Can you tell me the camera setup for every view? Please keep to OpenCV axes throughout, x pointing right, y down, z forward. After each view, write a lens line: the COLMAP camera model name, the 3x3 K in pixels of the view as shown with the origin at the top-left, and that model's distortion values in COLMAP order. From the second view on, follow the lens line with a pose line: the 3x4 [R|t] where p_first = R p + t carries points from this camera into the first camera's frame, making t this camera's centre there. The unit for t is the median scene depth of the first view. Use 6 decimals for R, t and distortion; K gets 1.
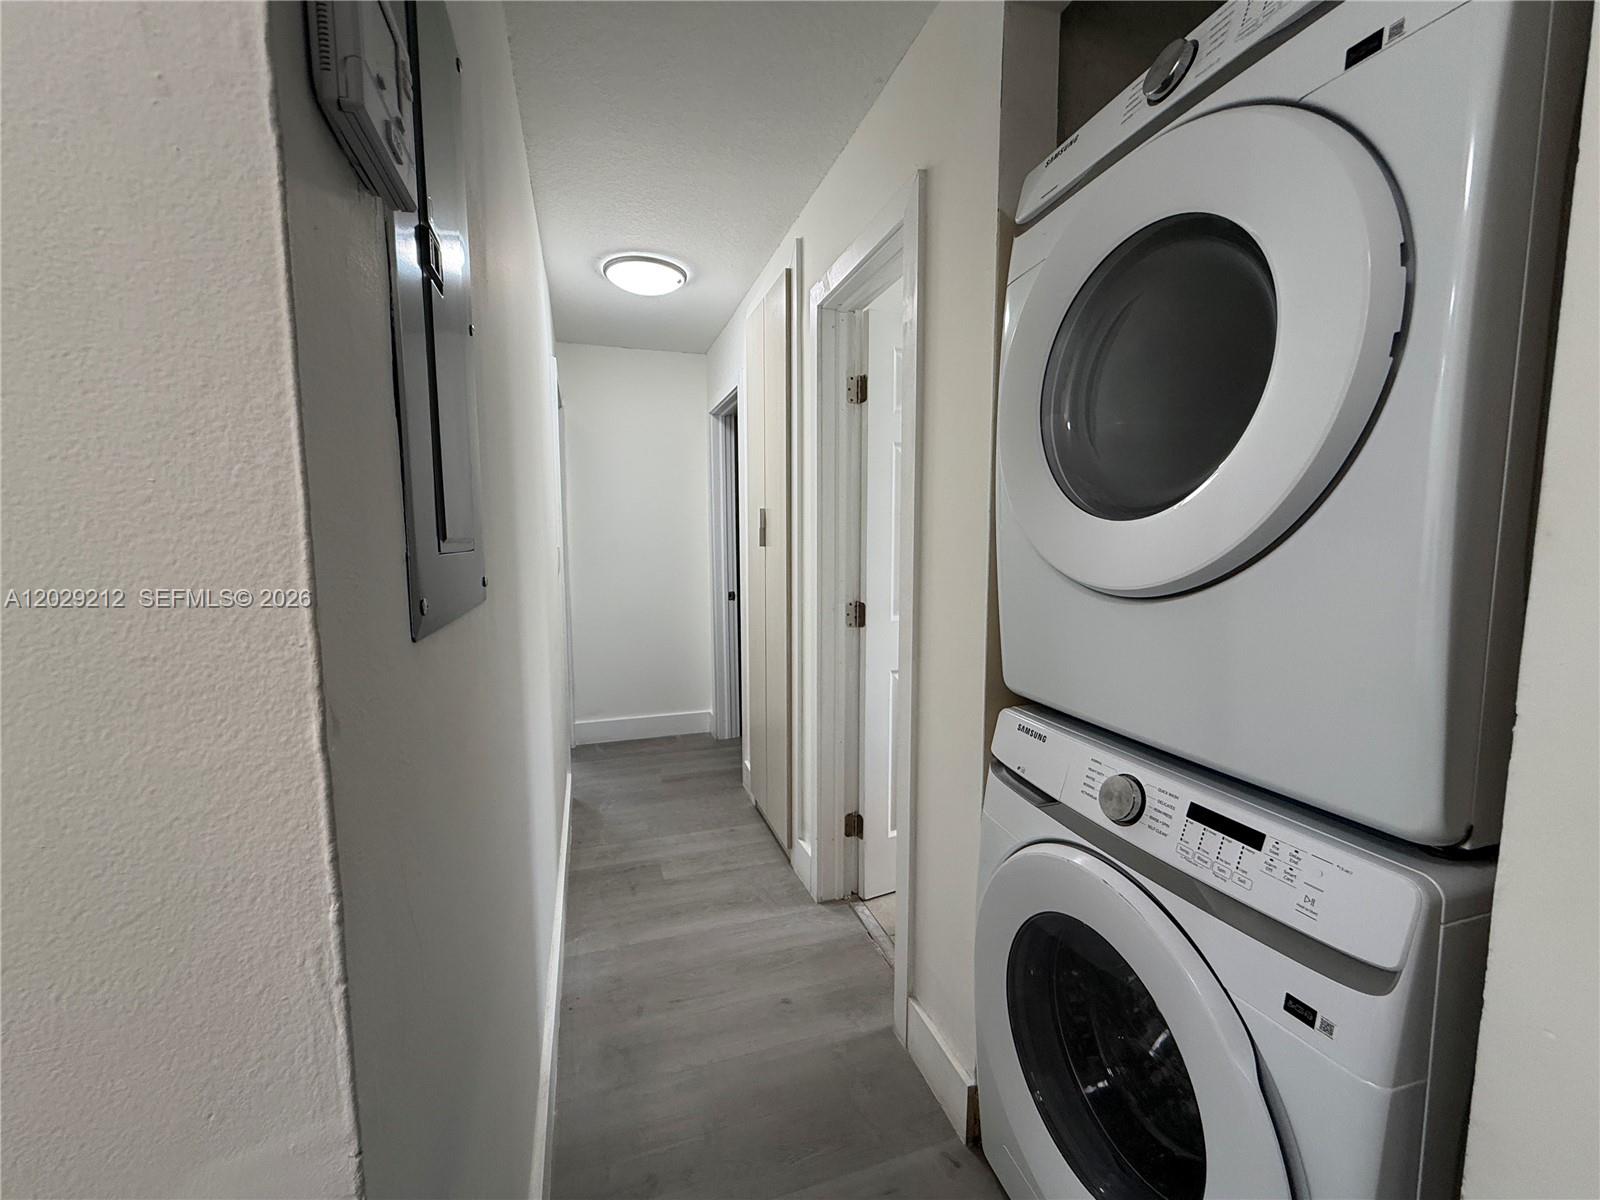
lens RADIAL K [[638.8, 0, 796.1], [0, 638.8, 600.3], [0, 0, 1]] dist [0.001614, -0.000442]
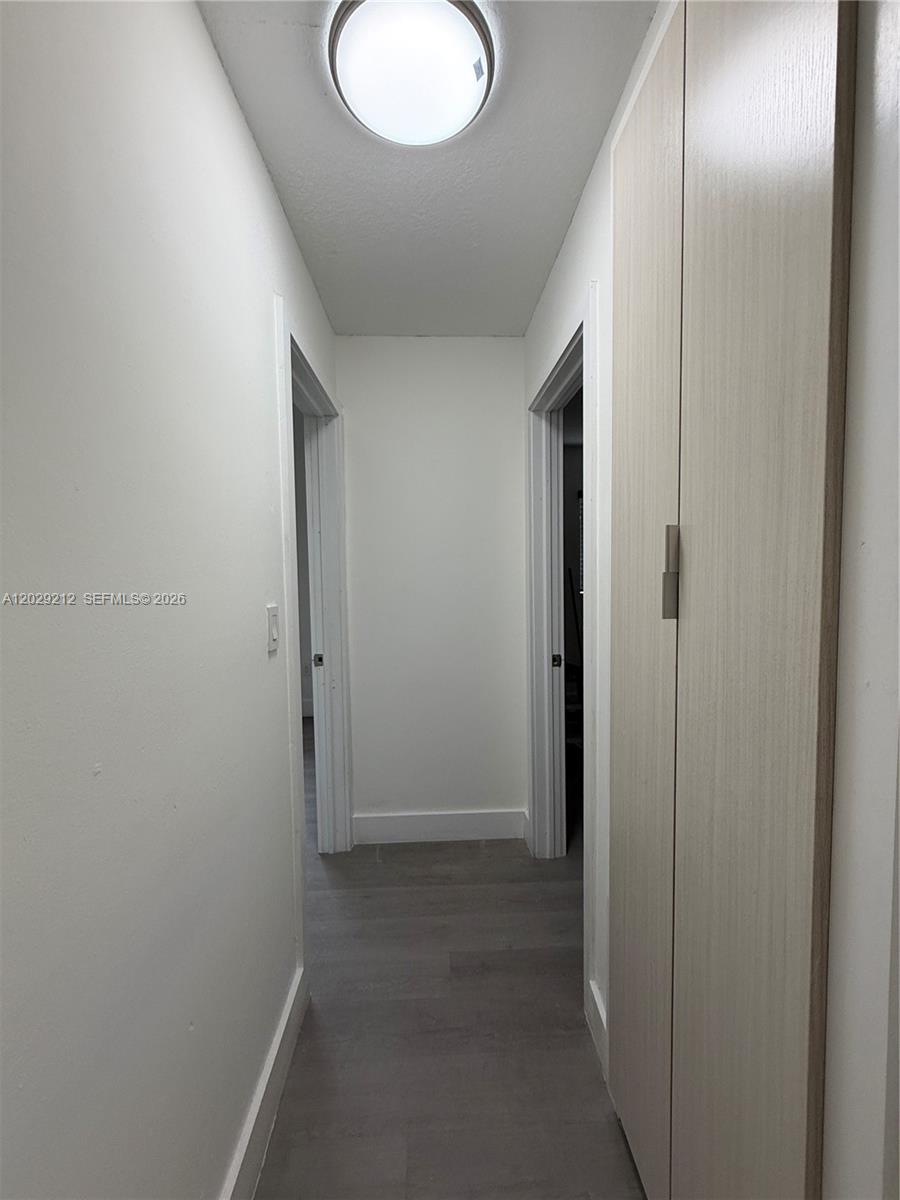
lens RADIAL K [[479.1, 0, 448.4], [0, 479.1, 596.9], [0, 0, 1]] dist [0.001614, -0.000442]
pose [[0.960223, 0.003785, -0.279209, -0.068950], [-0.015874, 0.999031, -0.041050, -0.055328], [0.278783, 0.043850, 0.959353, 0.455045]]
